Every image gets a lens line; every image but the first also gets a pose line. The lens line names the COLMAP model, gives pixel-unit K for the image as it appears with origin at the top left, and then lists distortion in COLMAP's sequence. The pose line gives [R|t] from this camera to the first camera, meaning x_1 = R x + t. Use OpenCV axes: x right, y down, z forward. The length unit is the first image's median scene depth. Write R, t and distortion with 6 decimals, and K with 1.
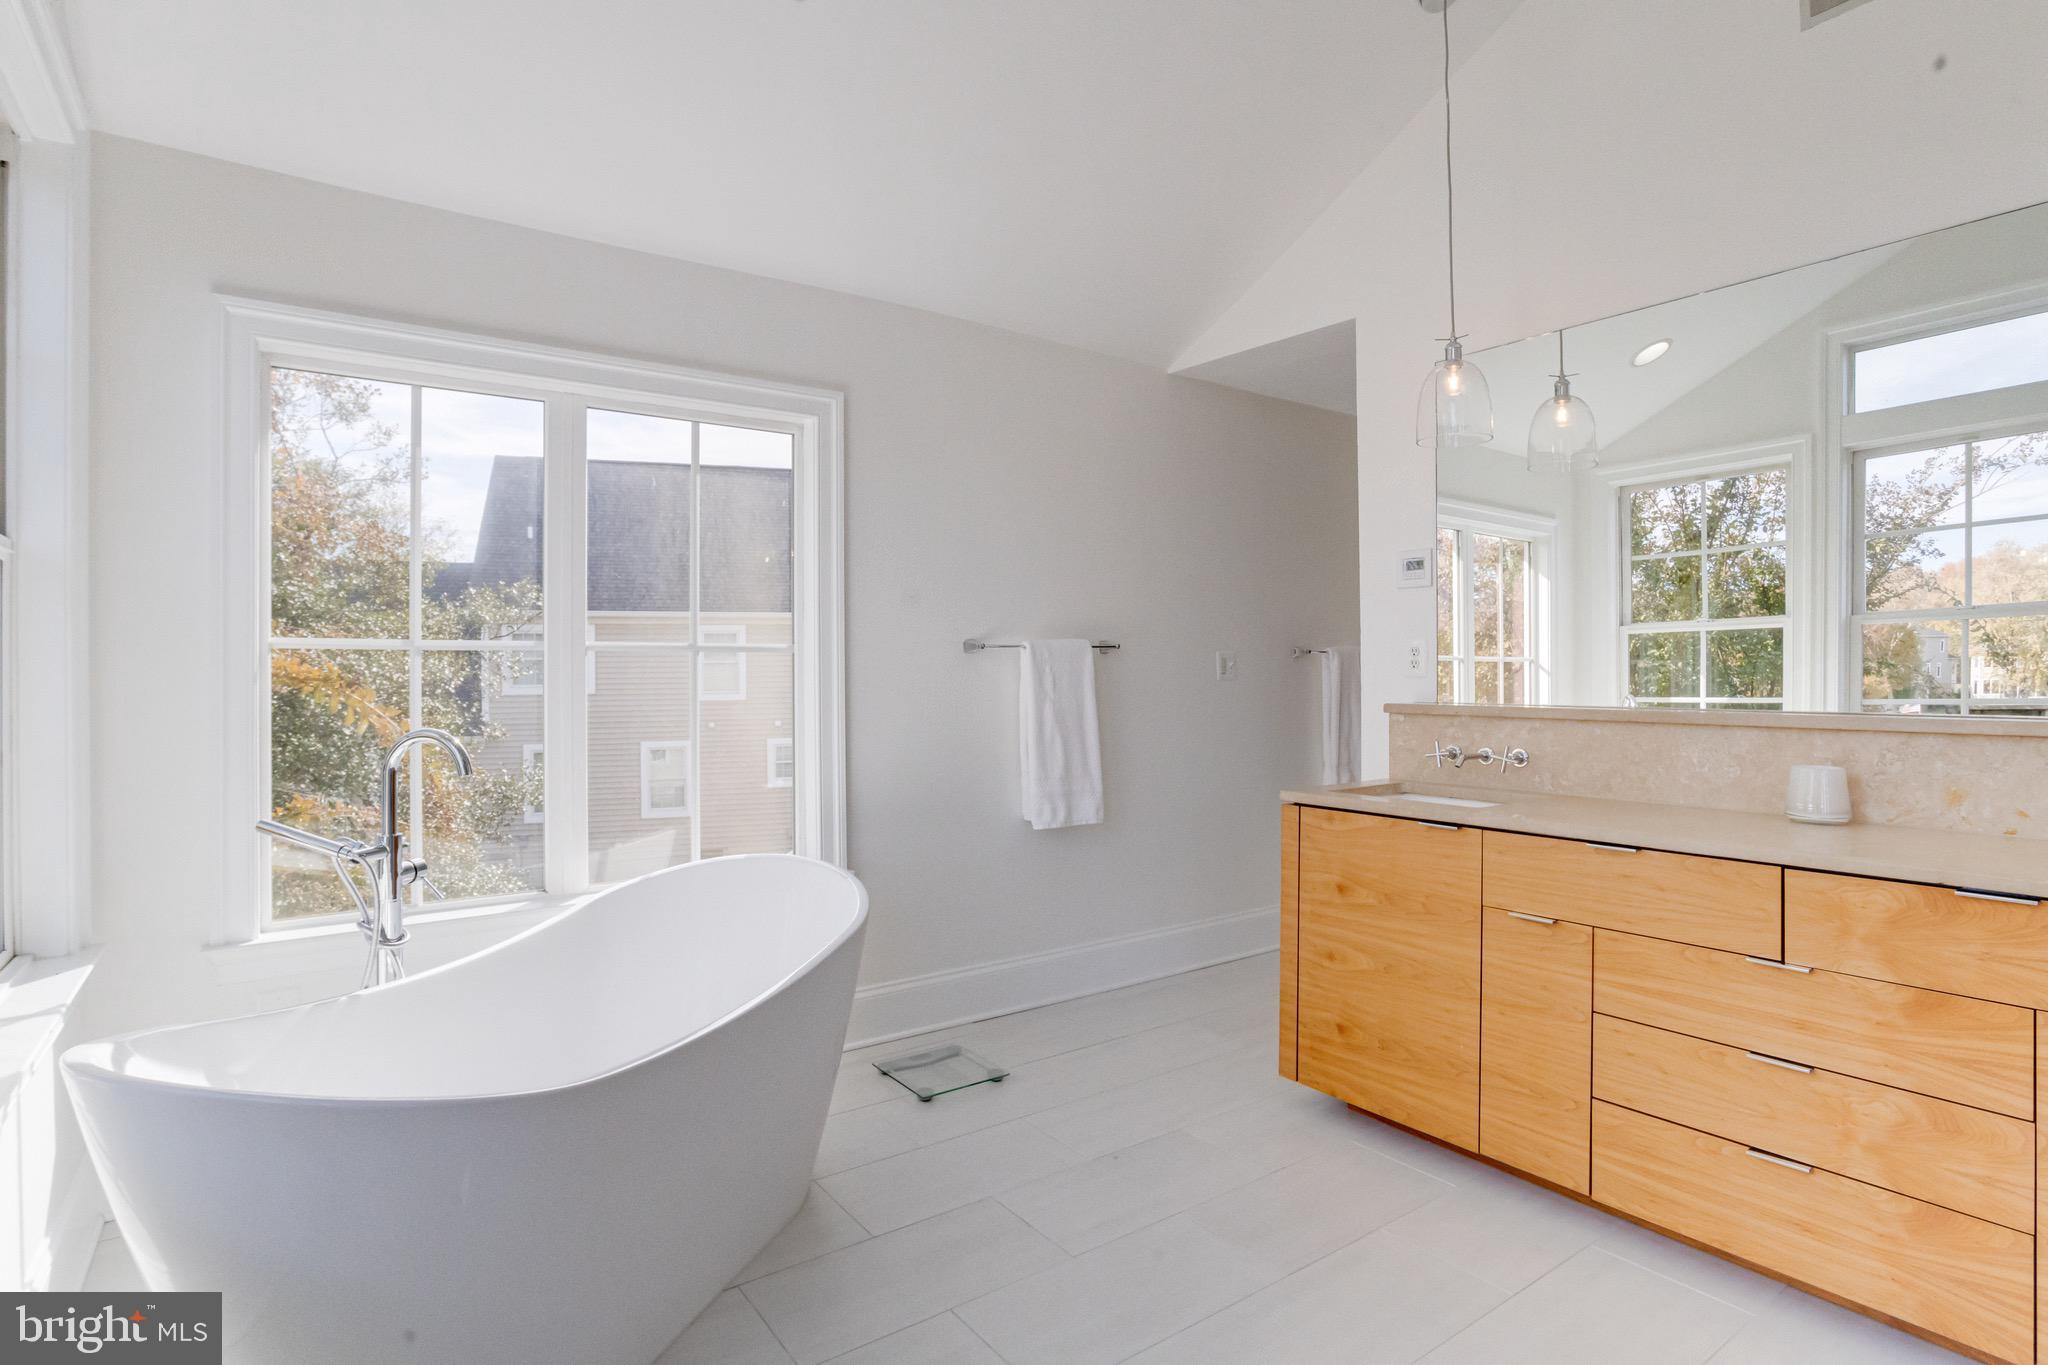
lens RADIAL K [[1028.0, 0, 1032.1], [0, 1028.0, 690.9], [0, 0, 1]] dist [-0.047052, 0.022080]
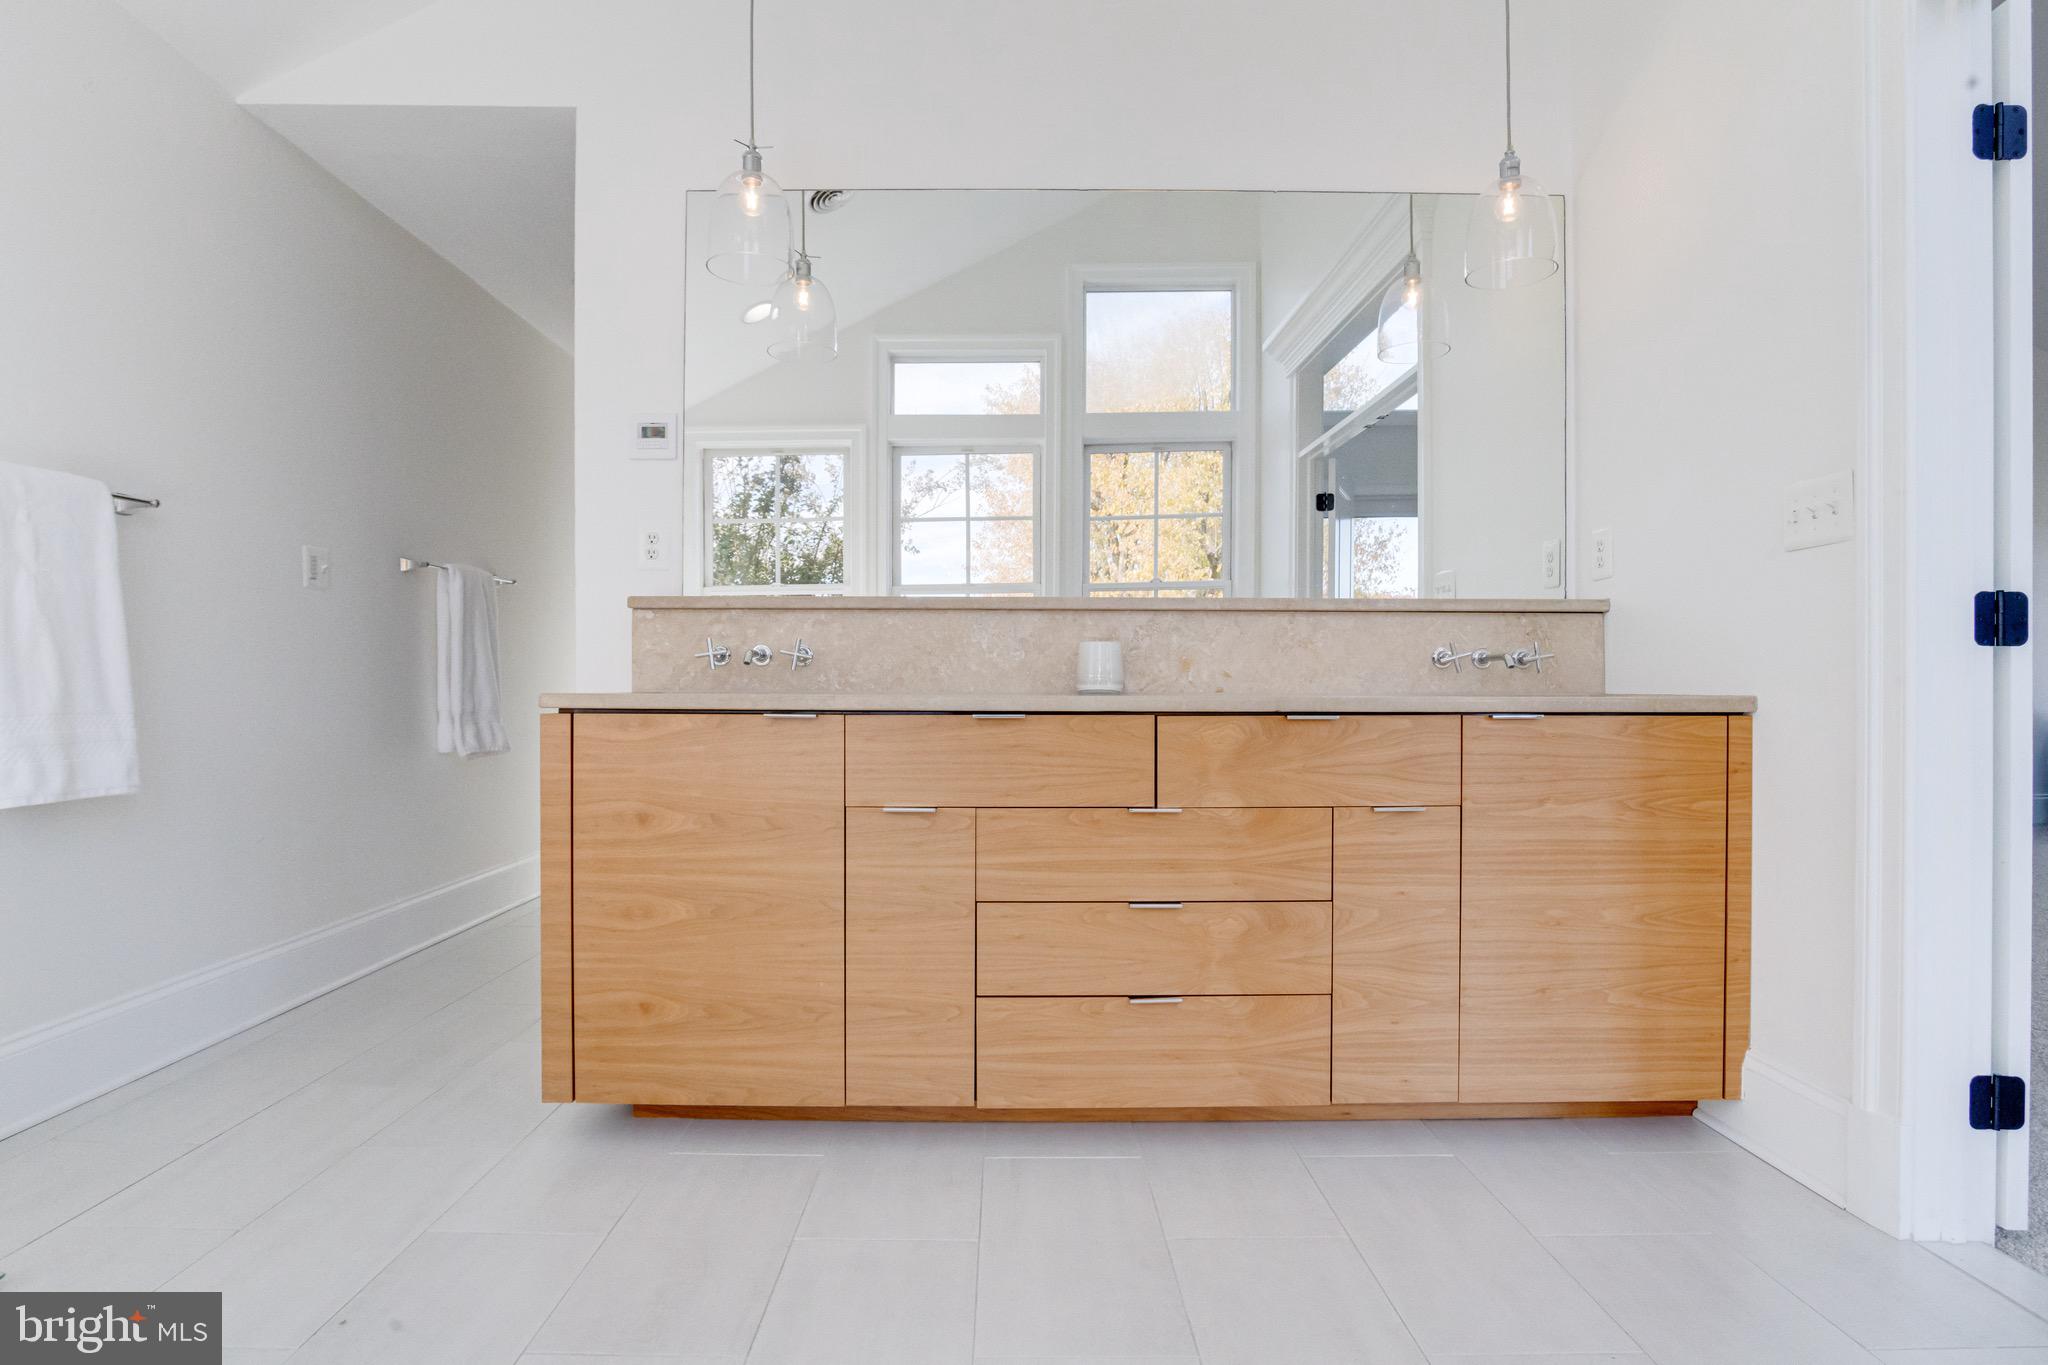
lens RADIAL K [[1028.0, 0, 1032.1], [0, 1028.0, 690.9], [0, 0, 1]] dist [-0.047052, 0.022080]
pose [[0.593217, -0.009210, 0.804990, -0.127933], [0.010923, 0.999935, 0.003391, 0.104994], [-0.804968, 0.006782, 0.593279, 0.345341]]
